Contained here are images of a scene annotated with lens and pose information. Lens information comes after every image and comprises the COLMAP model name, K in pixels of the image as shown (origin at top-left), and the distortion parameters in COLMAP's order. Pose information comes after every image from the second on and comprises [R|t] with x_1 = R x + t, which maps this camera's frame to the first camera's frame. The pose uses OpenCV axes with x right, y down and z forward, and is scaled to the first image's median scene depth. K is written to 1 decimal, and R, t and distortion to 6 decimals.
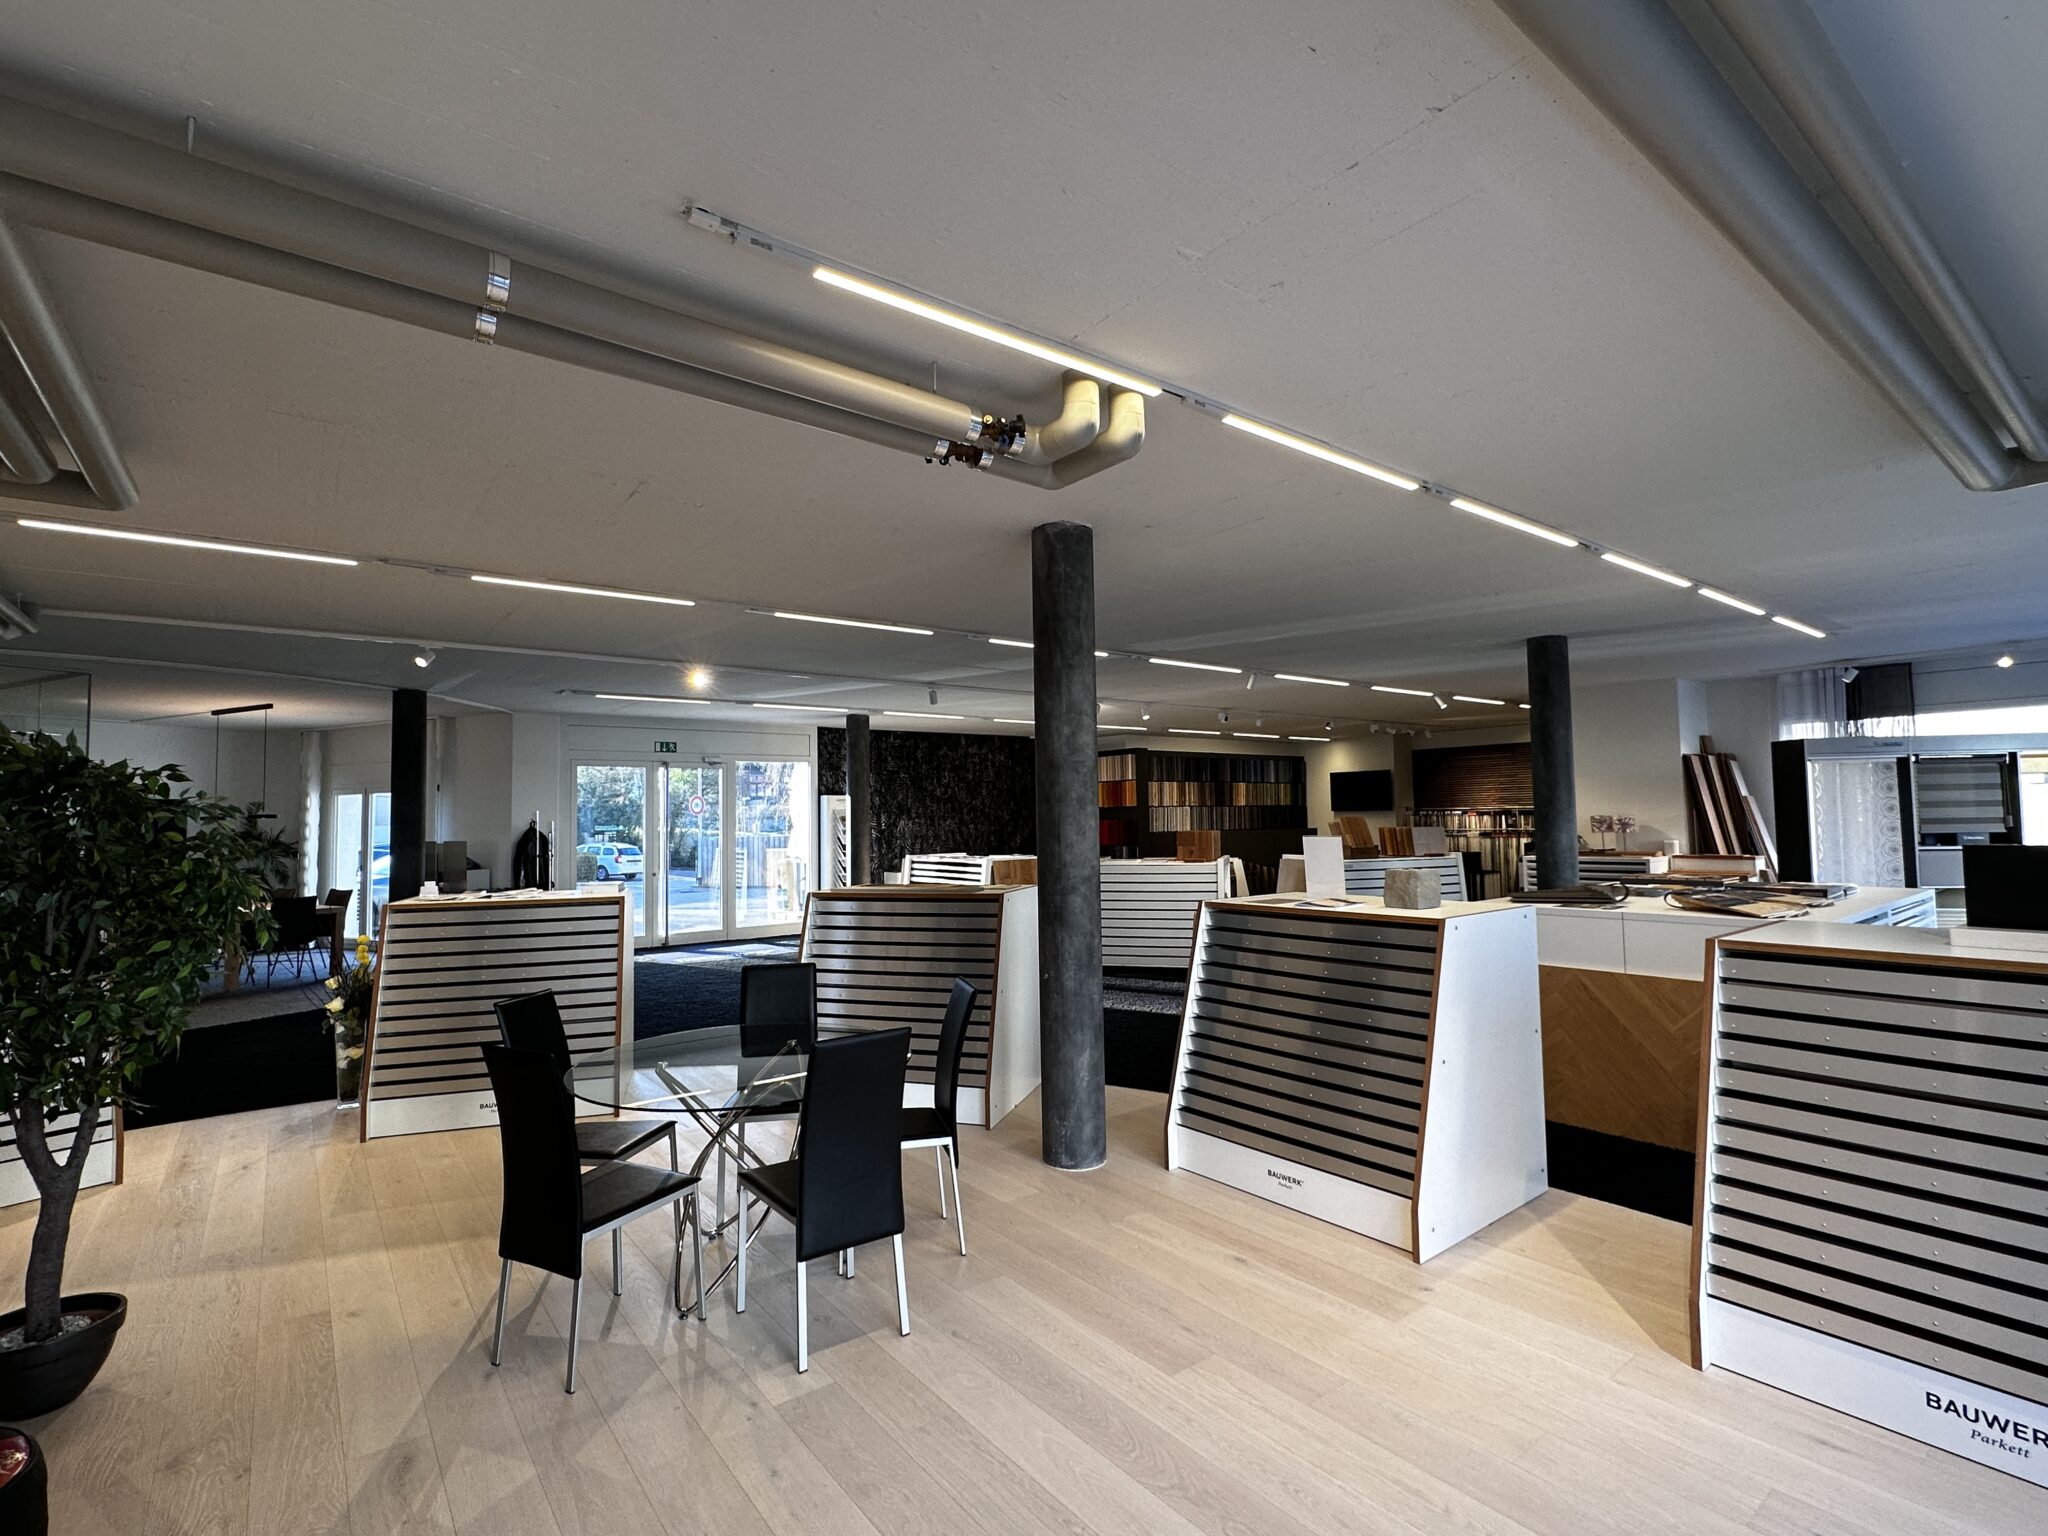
lens RADIAL K [[957.2, 0, 1024.0], [0, 957.2, 768.0], [0, 0, 1]] dist [-0.002631, 0.000235]
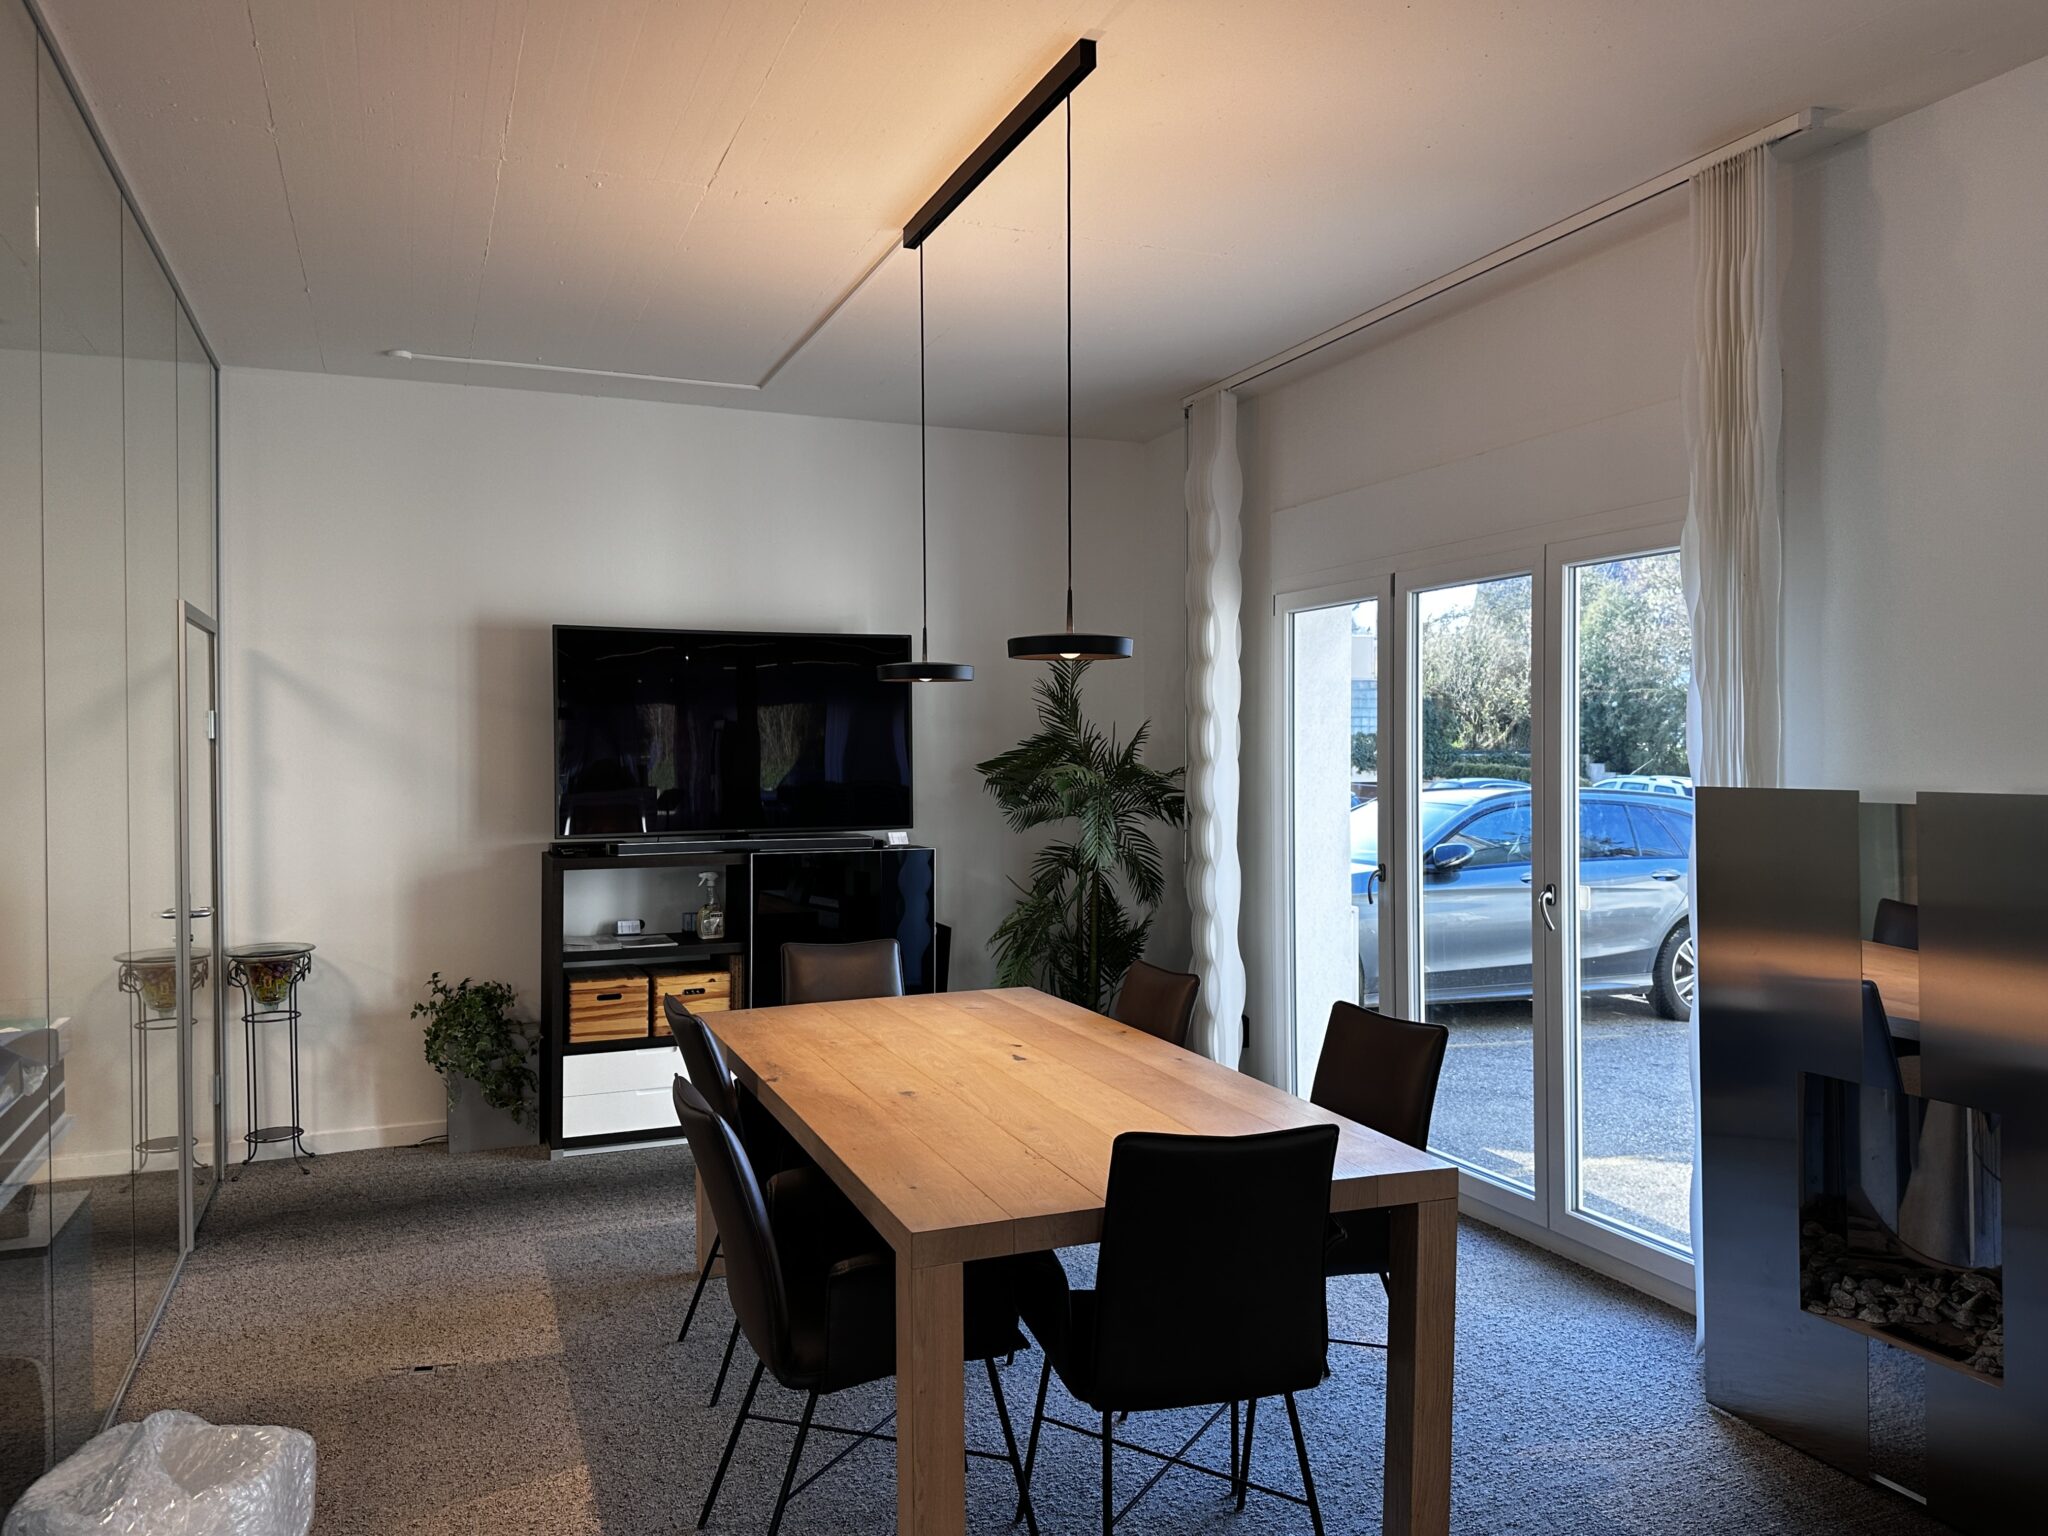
lens RADIAL K [[1509.2, 0, 1024.0], [0, 1509.2, 768.0], [0, 0, 1]] dist [0.041321, -0.000031]
pose [[0.747523, 0.014903, -0.664069, -0.479386], [0.028540, 0.998104, 0.054526, 0.049137], [0.663623, -0.059712, 0.745680, 0.609230]]
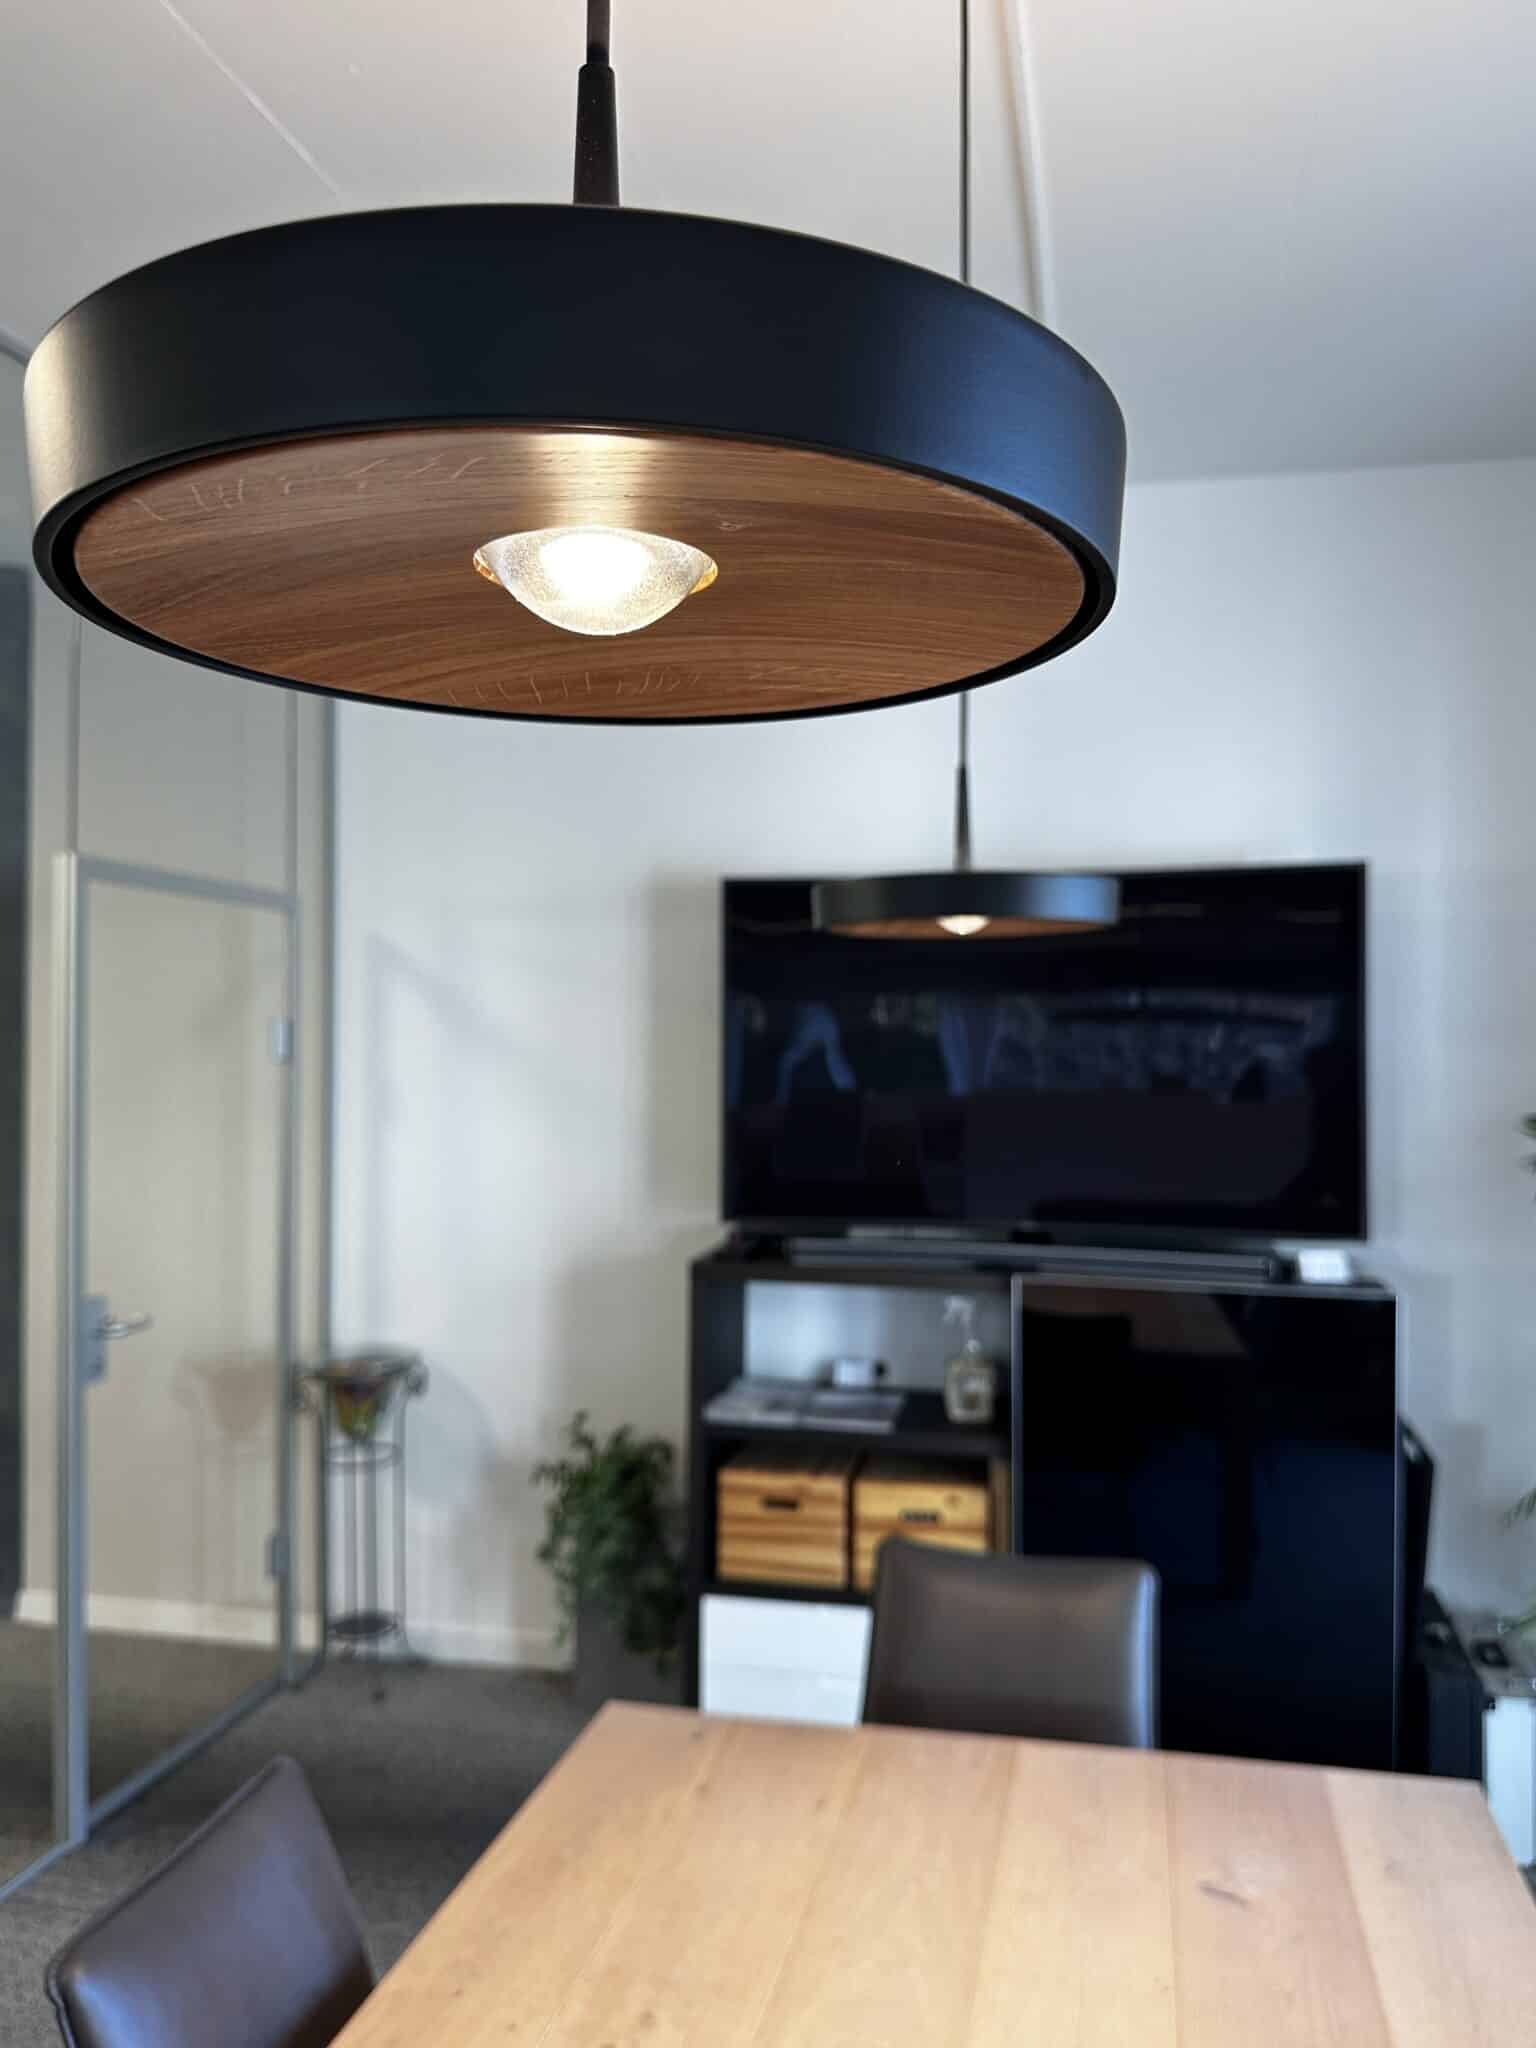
lens RADIAL K [[1509.2, 0, 768.0], [0, 1509.2, 1024.0], [0, 0, 1]] dist [0.041321, -0.000031]
pose [[0.237758, 0.000071, -0.971324, -0.598350], [0.043854, 0.998980, 0.010807, 0.051087], [0.970334, -0.045166, 0.237512, 0.776895]]
